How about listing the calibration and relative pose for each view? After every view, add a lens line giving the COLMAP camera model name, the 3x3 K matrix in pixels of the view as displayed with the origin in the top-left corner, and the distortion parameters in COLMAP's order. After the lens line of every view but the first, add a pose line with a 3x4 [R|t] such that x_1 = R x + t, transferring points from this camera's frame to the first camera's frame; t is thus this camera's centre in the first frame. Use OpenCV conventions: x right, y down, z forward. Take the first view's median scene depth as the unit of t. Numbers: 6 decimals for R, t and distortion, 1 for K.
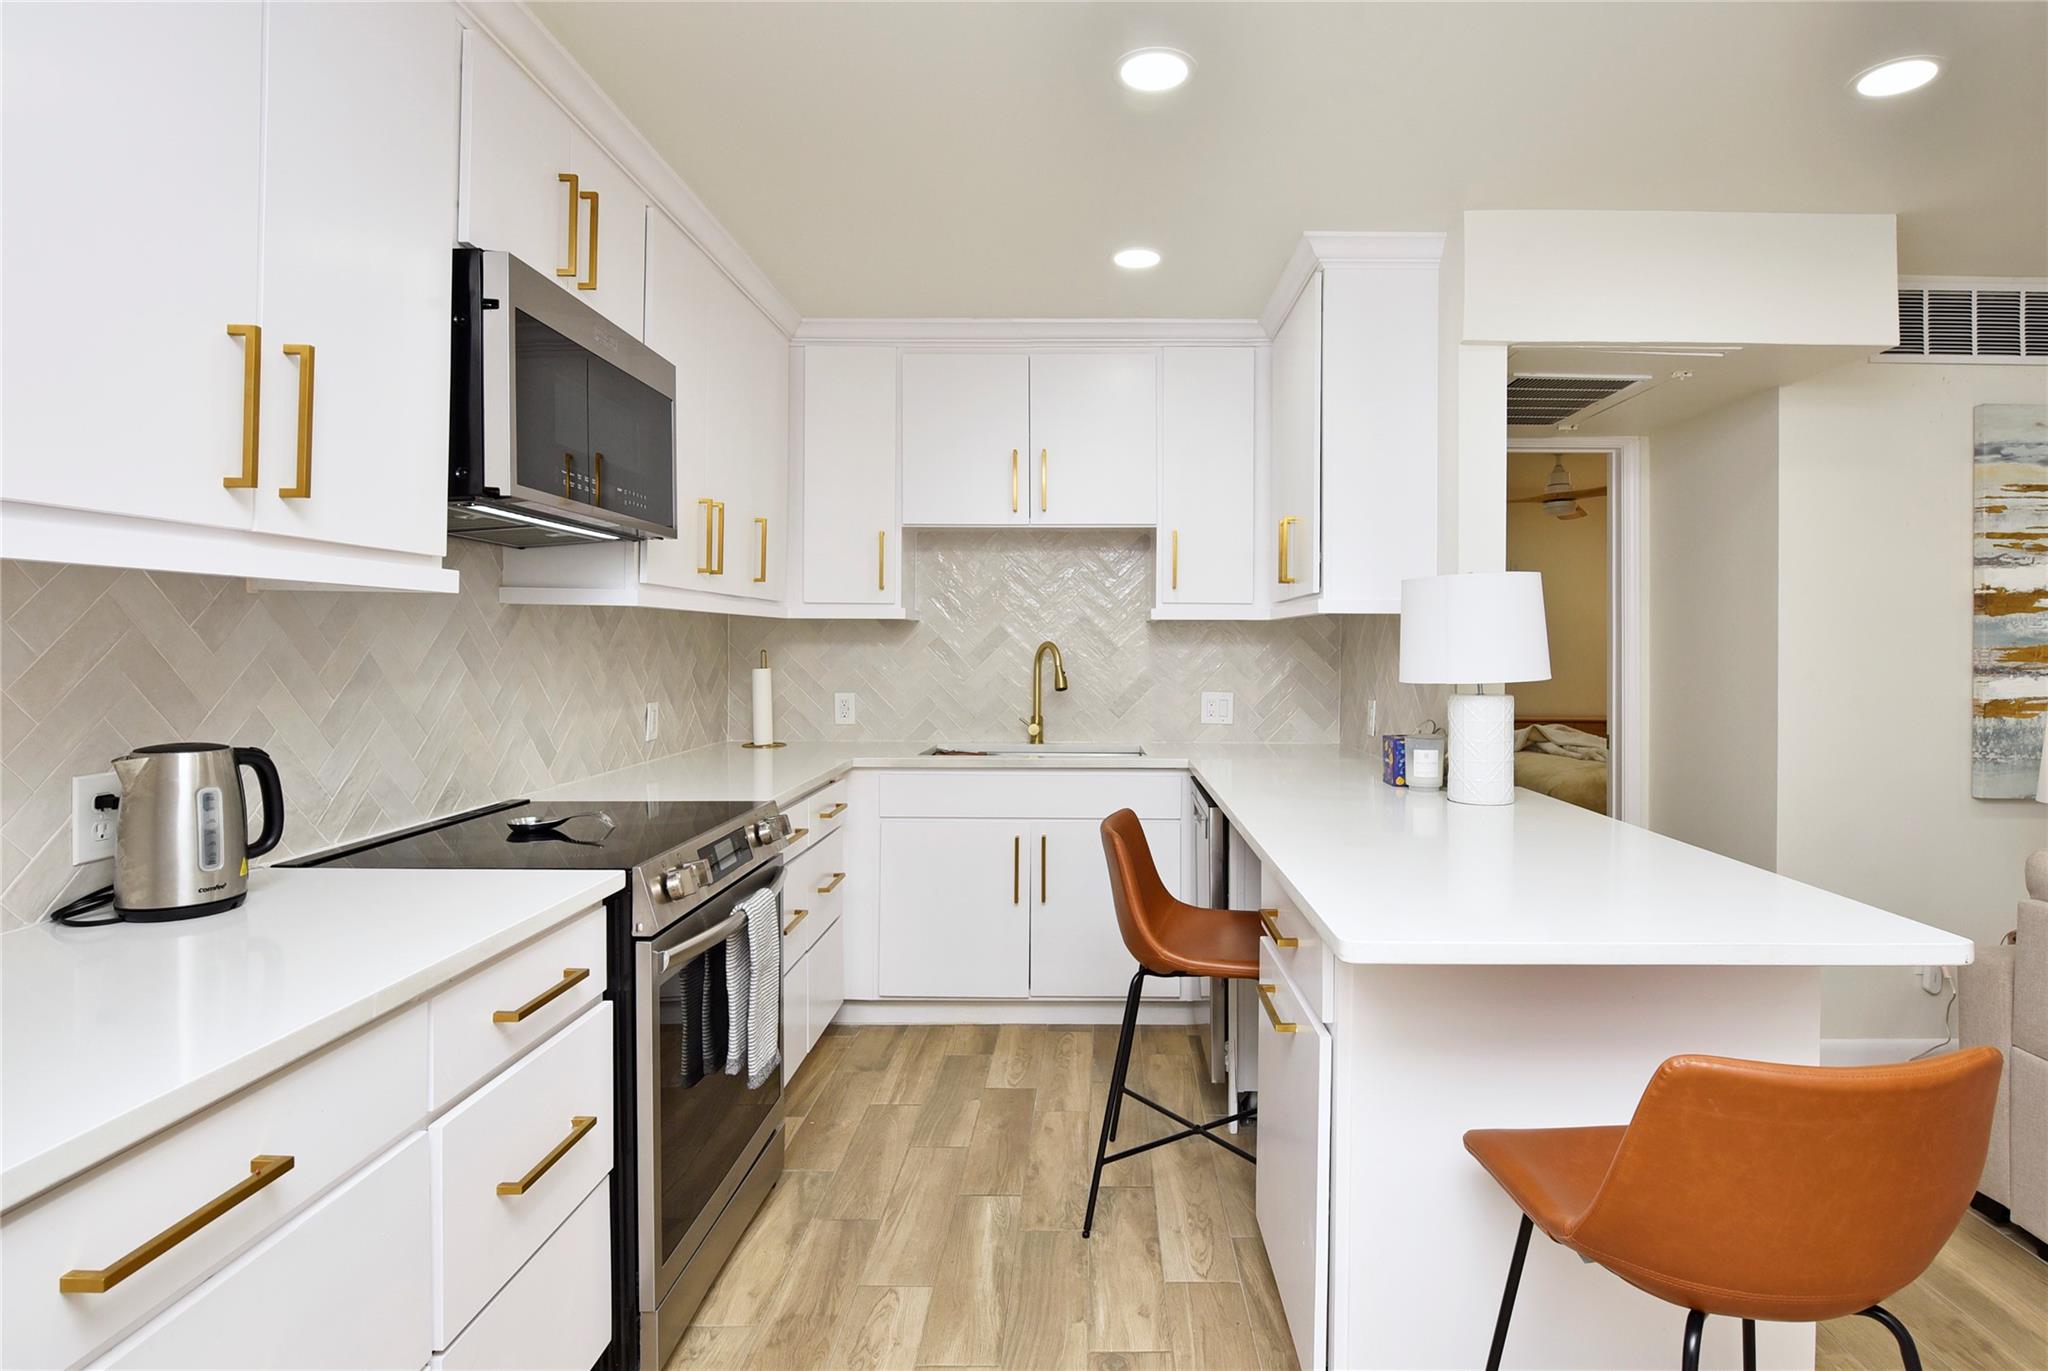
lens RADIAL K [[1059.4, 0, 1090.0], [0, 1059.4, 658.0], [0, 0, 1]] dist [-0.021021, -0.016845]
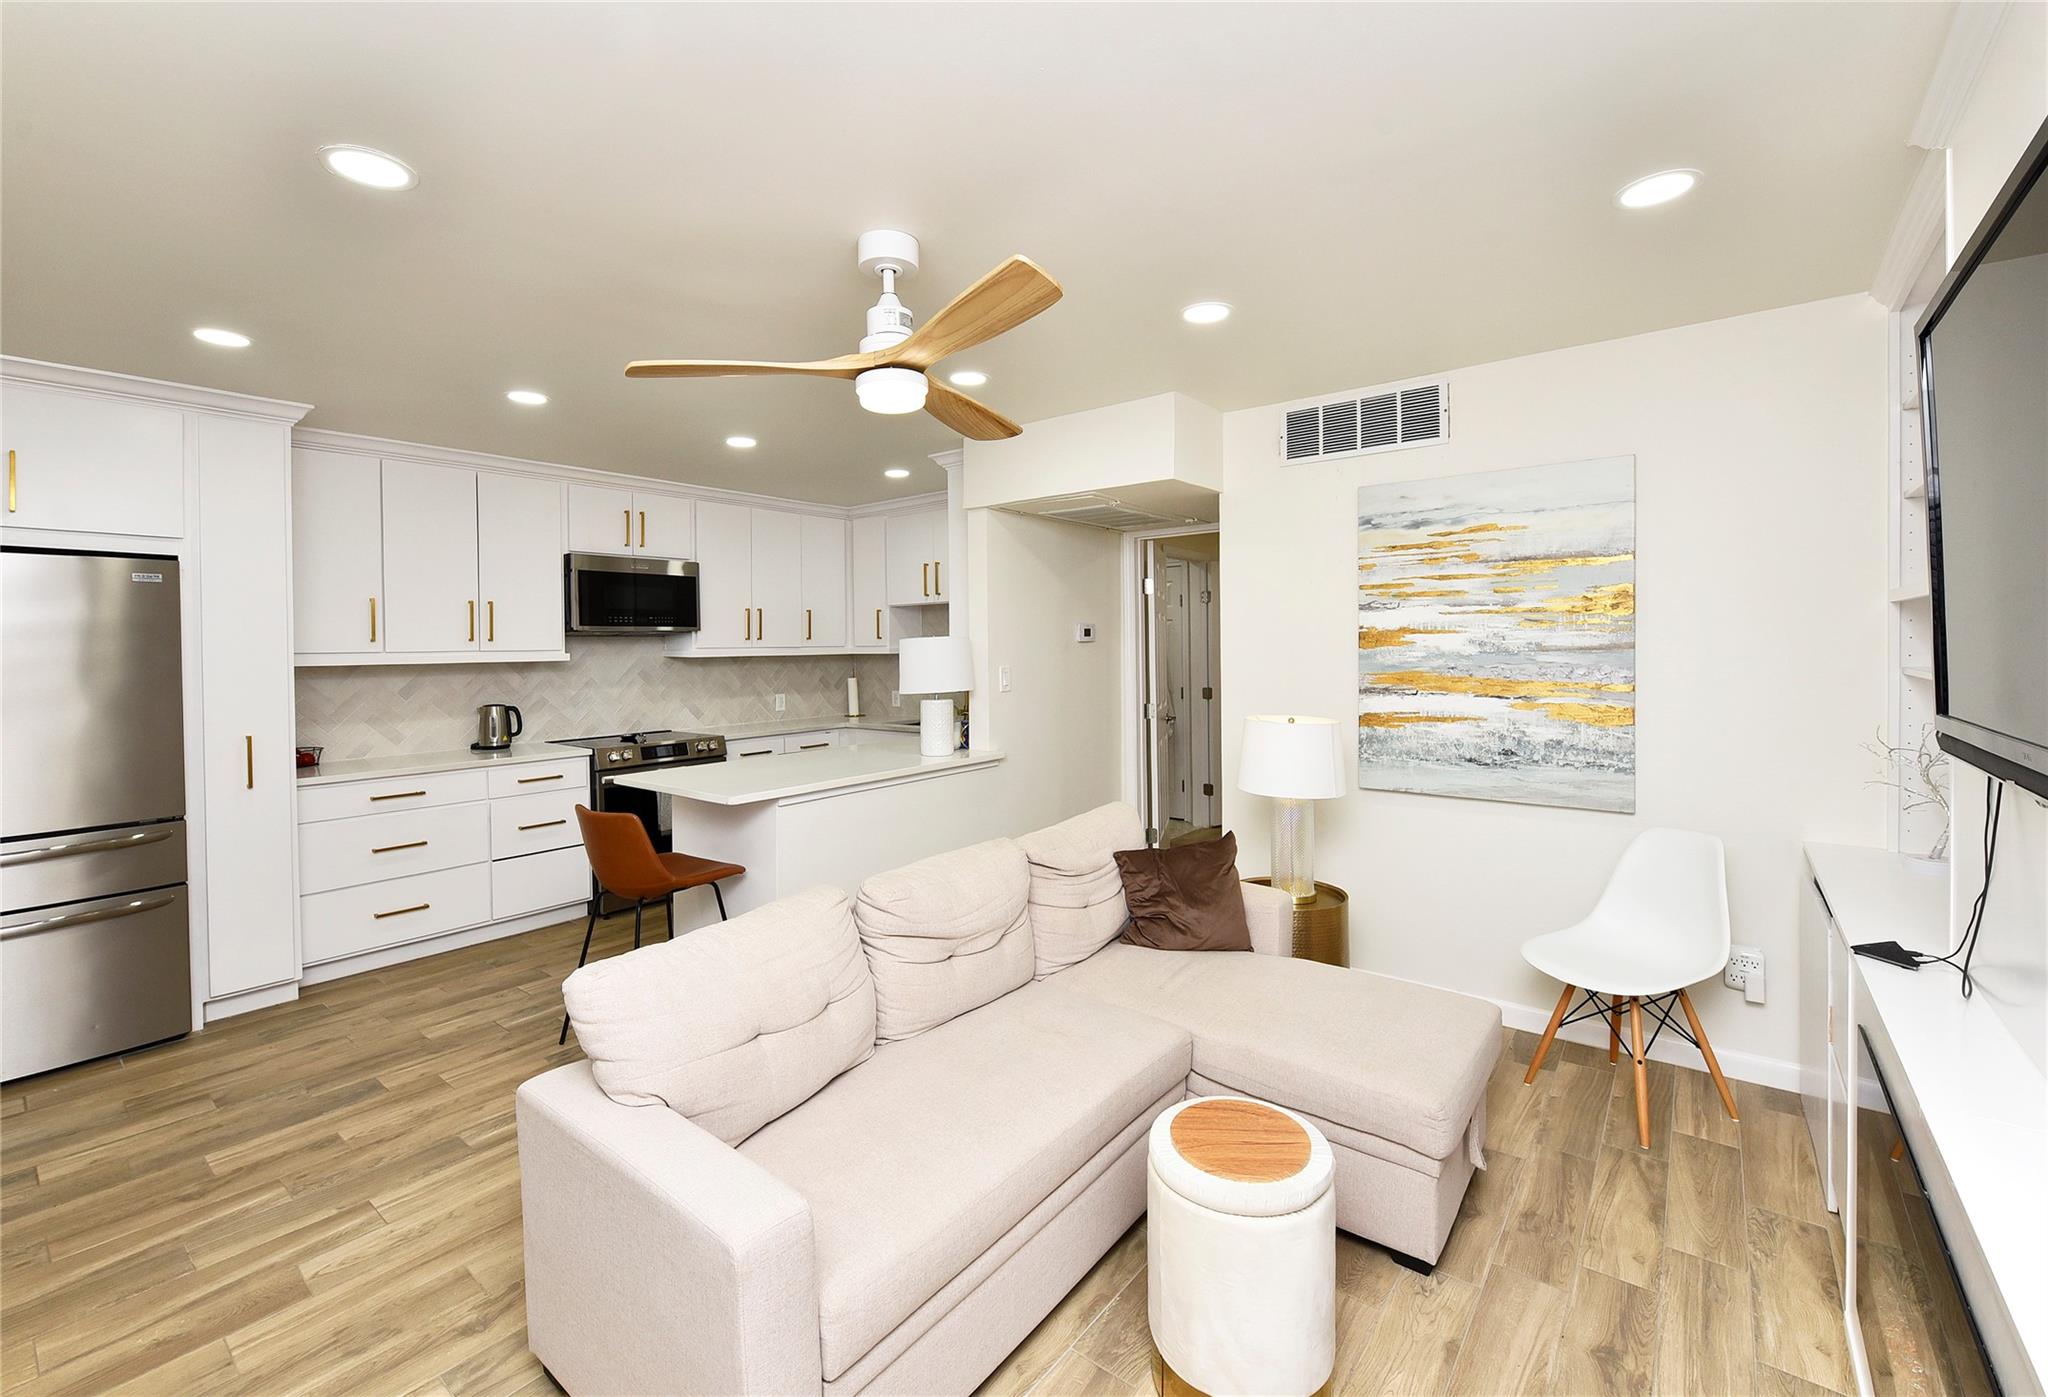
lens RADIAL K [[870.2, 0, 1014.2], [0, 870.2, 651.7], [0, 0, 1]] dist [-0.001938, -0.000160]
pose [[0.783019, -0.010851, -0.621903, 1.213964], [0.008989, 0.999941, -0.006129, -0.034247], [0.621933, -0.000792, 0.783070, -0.142773]]
